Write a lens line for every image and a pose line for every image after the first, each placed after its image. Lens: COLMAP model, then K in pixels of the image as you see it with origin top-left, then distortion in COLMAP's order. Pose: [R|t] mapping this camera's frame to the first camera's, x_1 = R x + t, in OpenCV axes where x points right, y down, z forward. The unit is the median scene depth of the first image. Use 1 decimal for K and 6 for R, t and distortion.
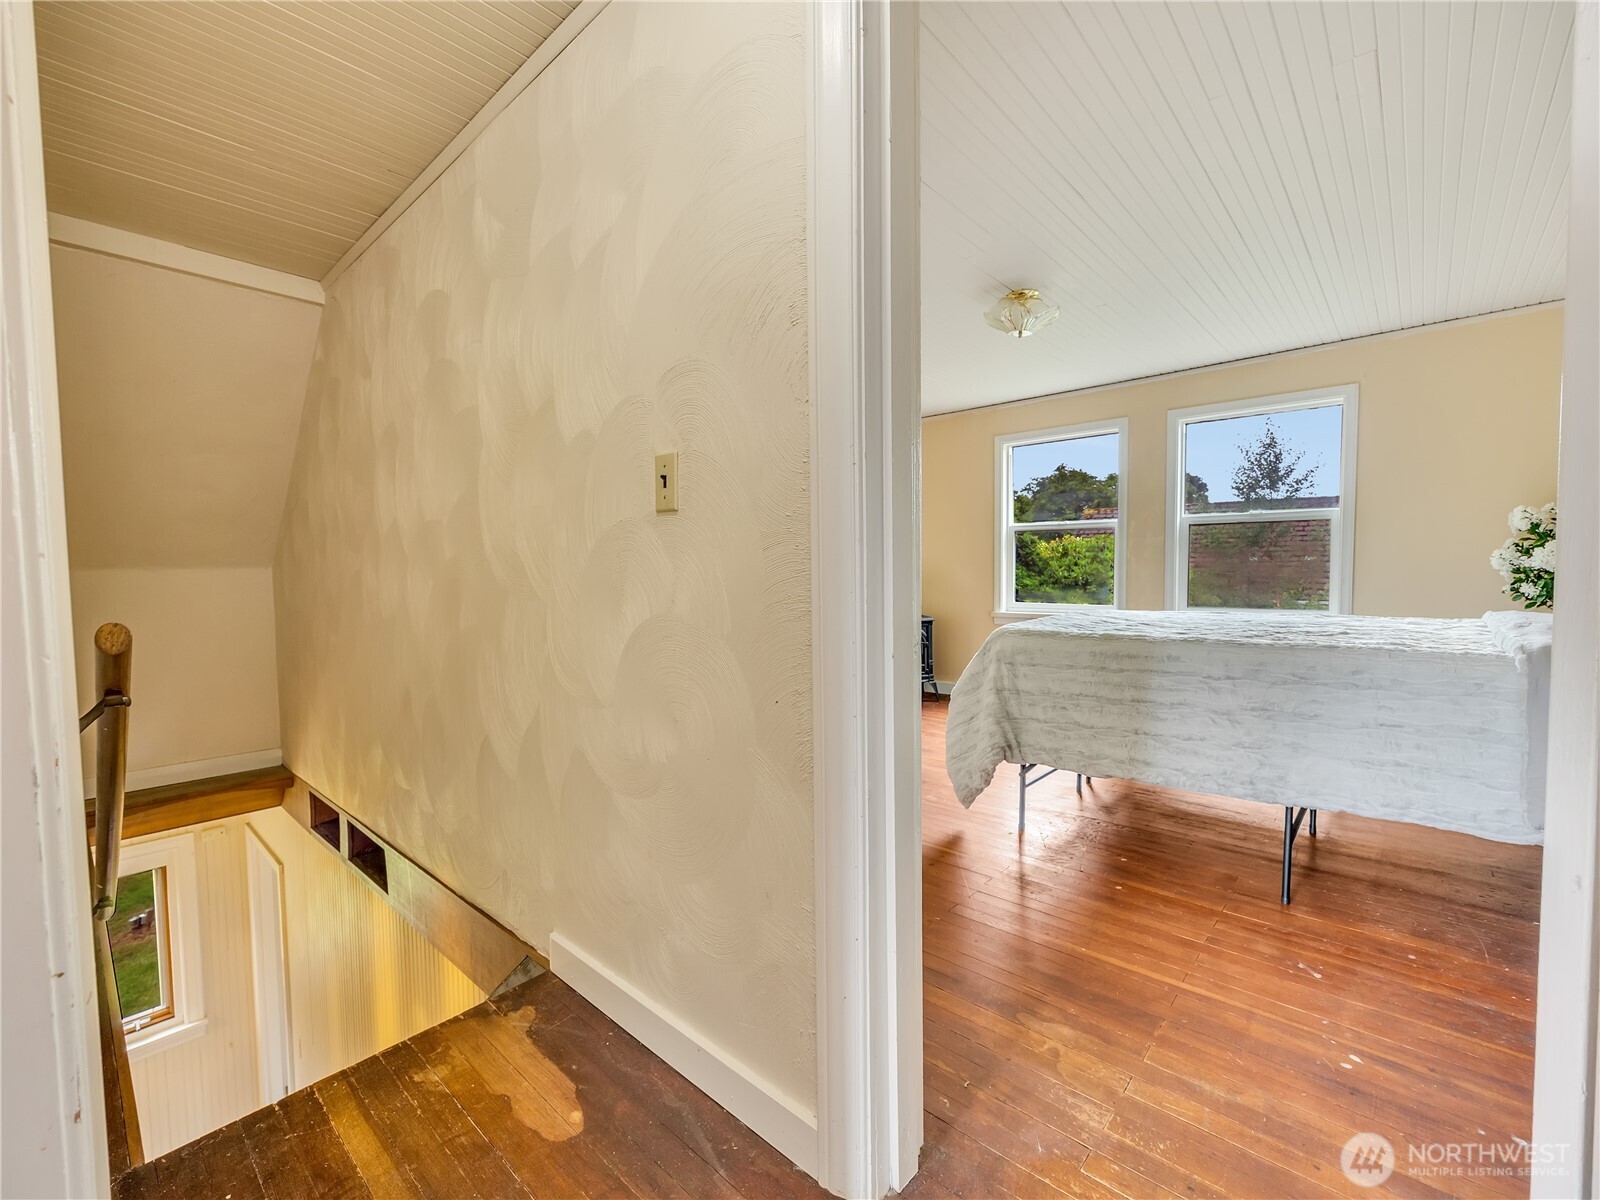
lens RADIAL K [[695.3, 0, 802.6], [0, 695.3, 592.2], [0, 0, 1]] dist [0.004883, 0.000903]
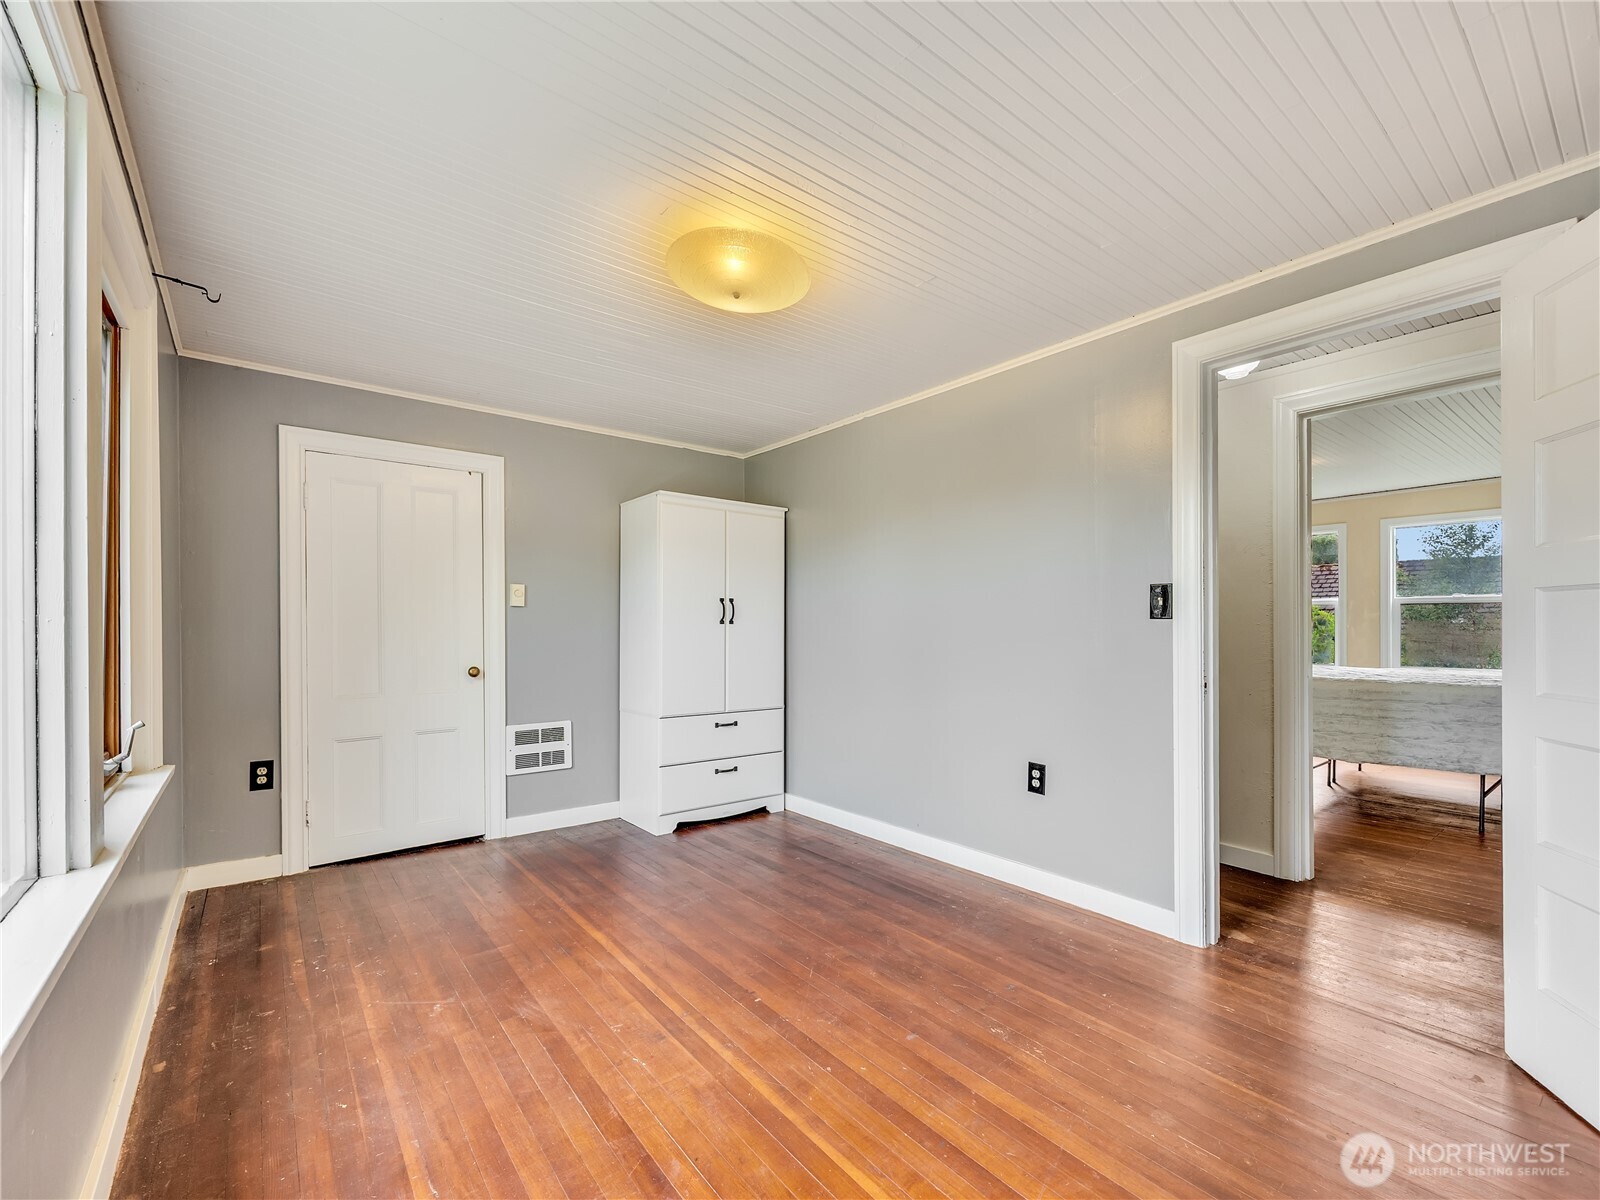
lens RADIAL K [[695.3, 0, 809.8], [0, 695.3, 622.9], [0, 0, 1]] dist [0.004883, 0.000903]
pose [[0.985397, 0.002475, -0.170252, -0.593583], [-0.008343, 0.999395, -0.033758, -0.009636], [0.170065, 0.034685, 0.984822, -0.911333]]
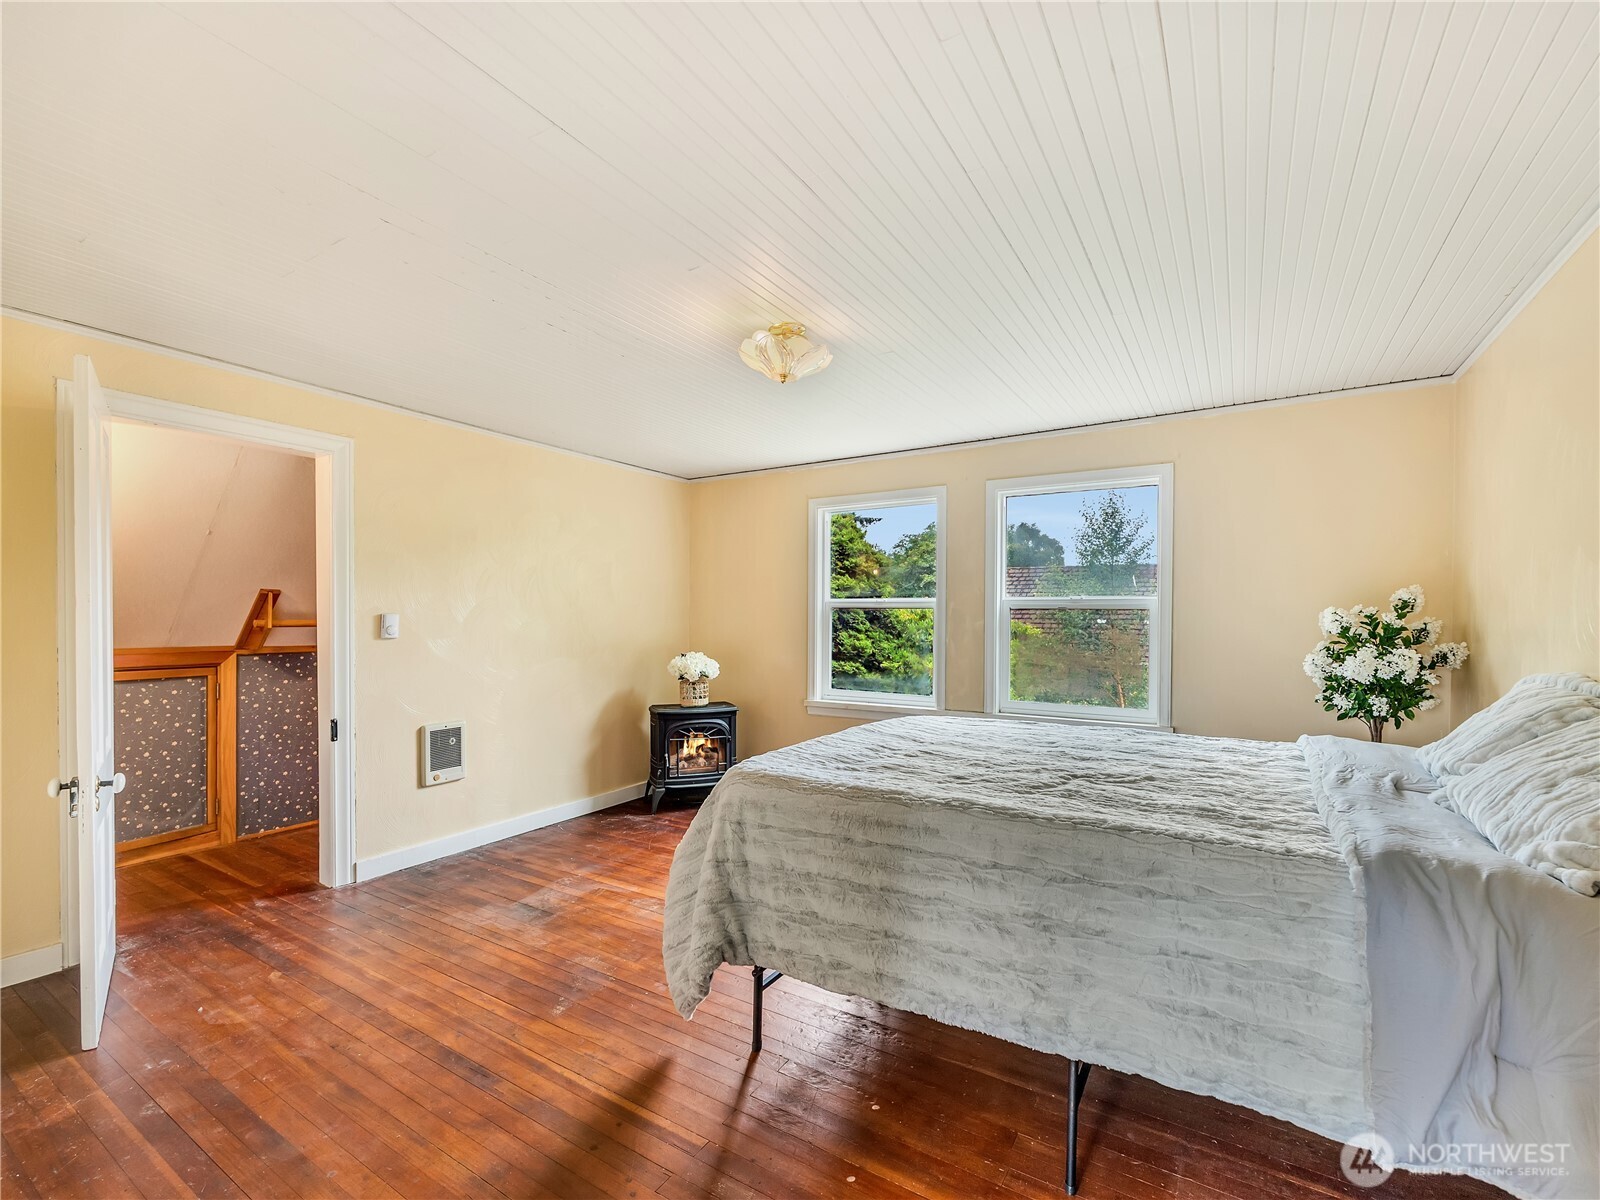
lens RADIAL K [[695.3, 0, 813.4], [0, 695.3, 610.6], [0, 0, 1]] dist [0.004883, 0.000903]
pose [[0.985014, 0.015929, 0.171735, 0.258868], [-0.008593, 0.999022, -0.043374, -0.089980], [-0.172258, 0.041248, 0.984188, 0.277593]]
